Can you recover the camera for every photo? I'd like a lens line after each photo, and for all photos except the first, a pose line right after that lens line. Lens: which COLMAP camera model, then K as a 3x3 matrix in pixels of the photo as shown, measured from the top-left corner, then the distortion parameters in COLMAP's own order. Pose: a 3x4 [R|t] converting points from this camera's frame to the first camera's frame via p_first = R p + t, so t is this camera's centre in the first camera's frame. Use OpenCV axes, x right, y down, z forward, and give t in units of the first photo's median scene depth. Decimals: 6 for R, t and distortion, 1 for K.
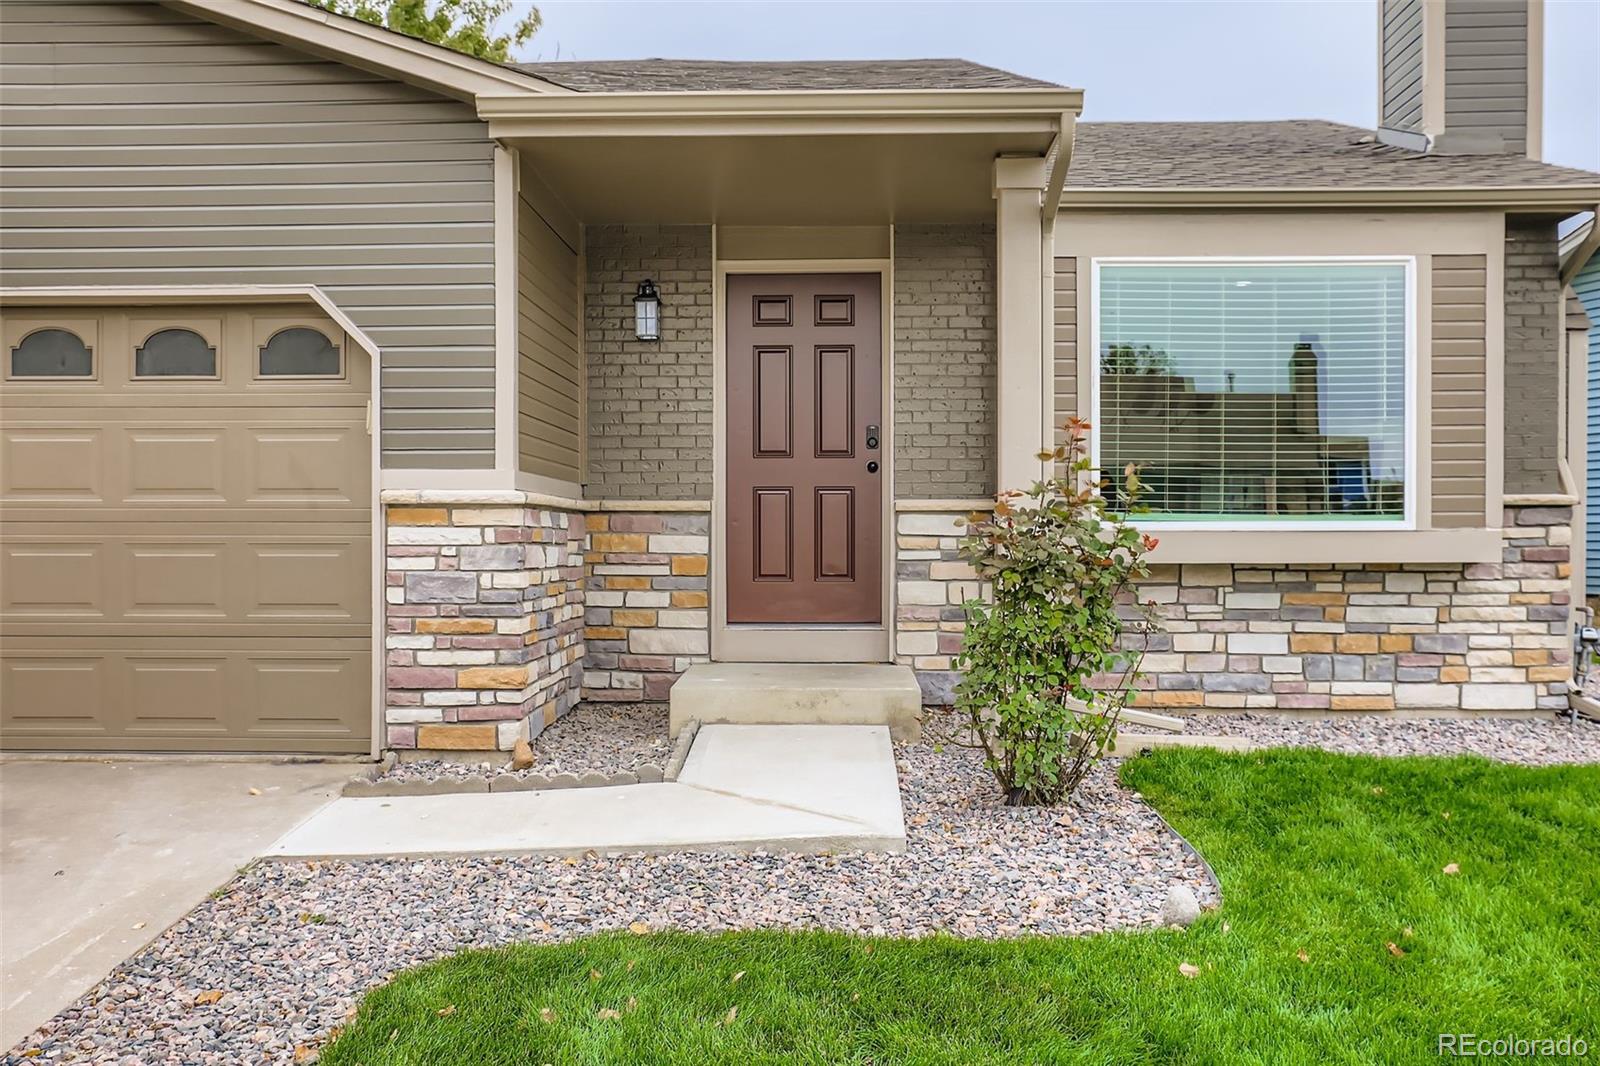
lens RADIAL K [[1684.2, 0, 722.0], [0, 1684.2, 534.4], [0, 0, 1]] dist [-0.067323, 0.131570]
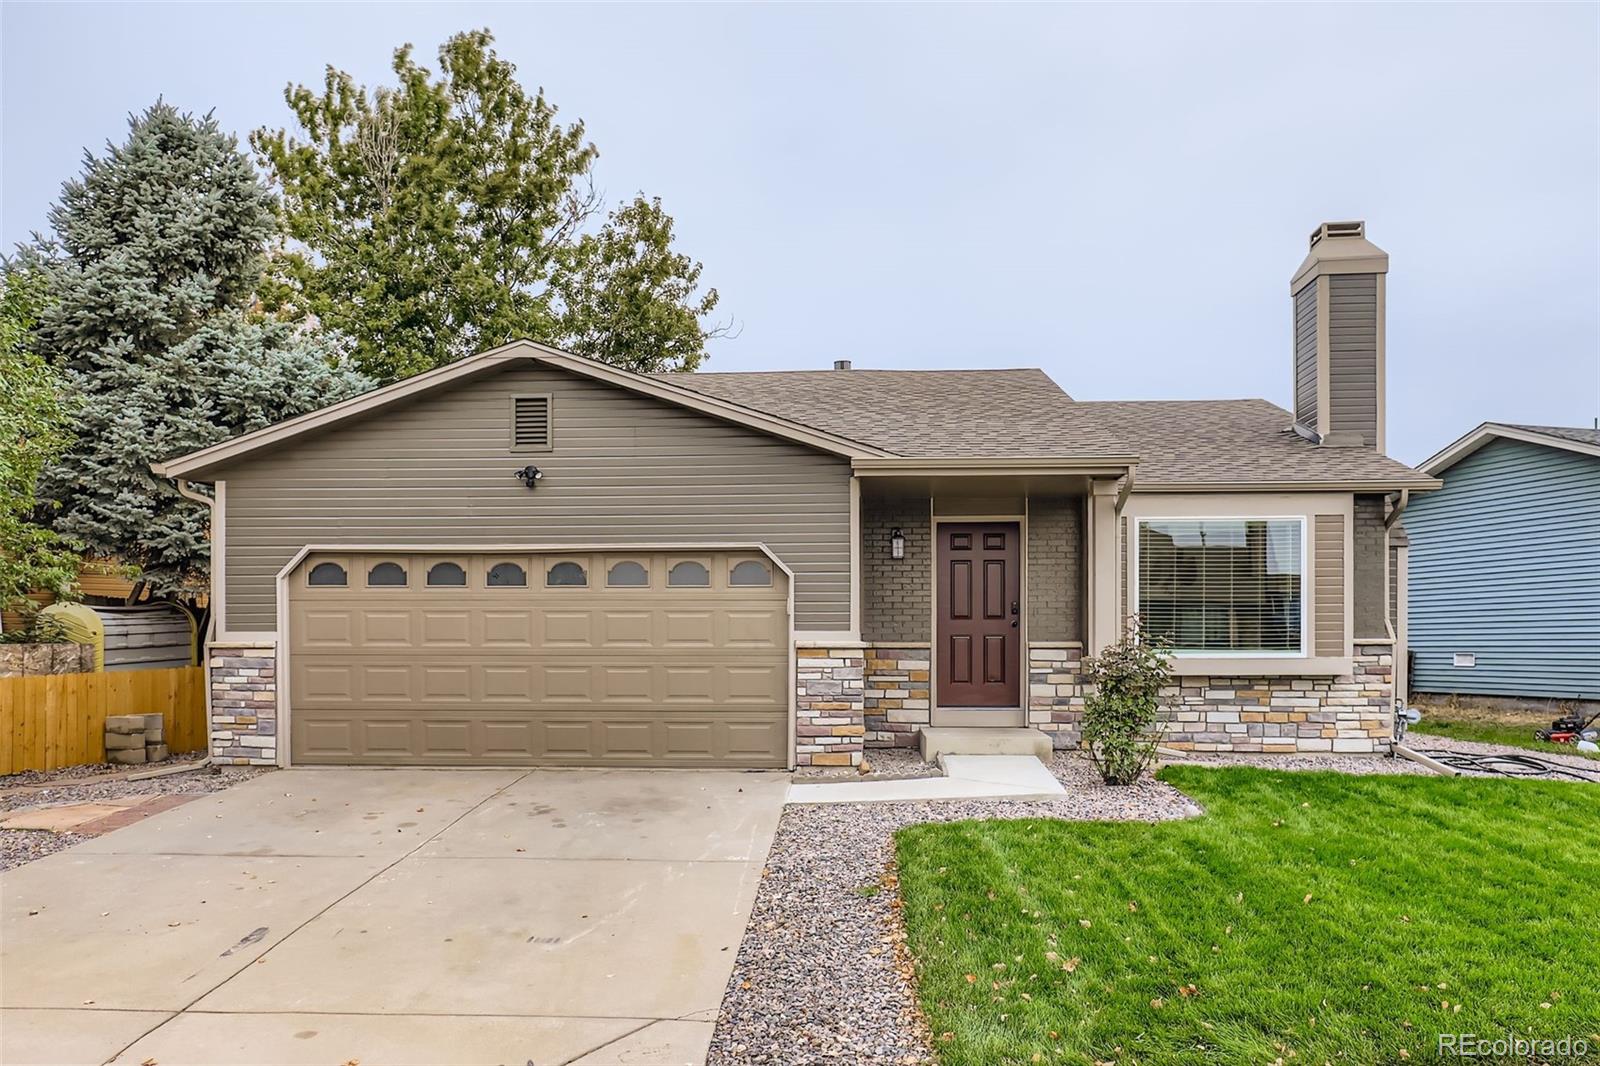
lens RADIAL K [[1424.0, 0, 691.1], [0, 1424.0, 641.0], [0, 0, 1]] dist [-0.000199, 0.003996]
pose [[0.998793, -0.002014, -0.049078, -0.205813], [0.001866, 0.999994, -0.003067, -0.017729], [0.049084, 0.002972, 0.998790, -0.651857]]
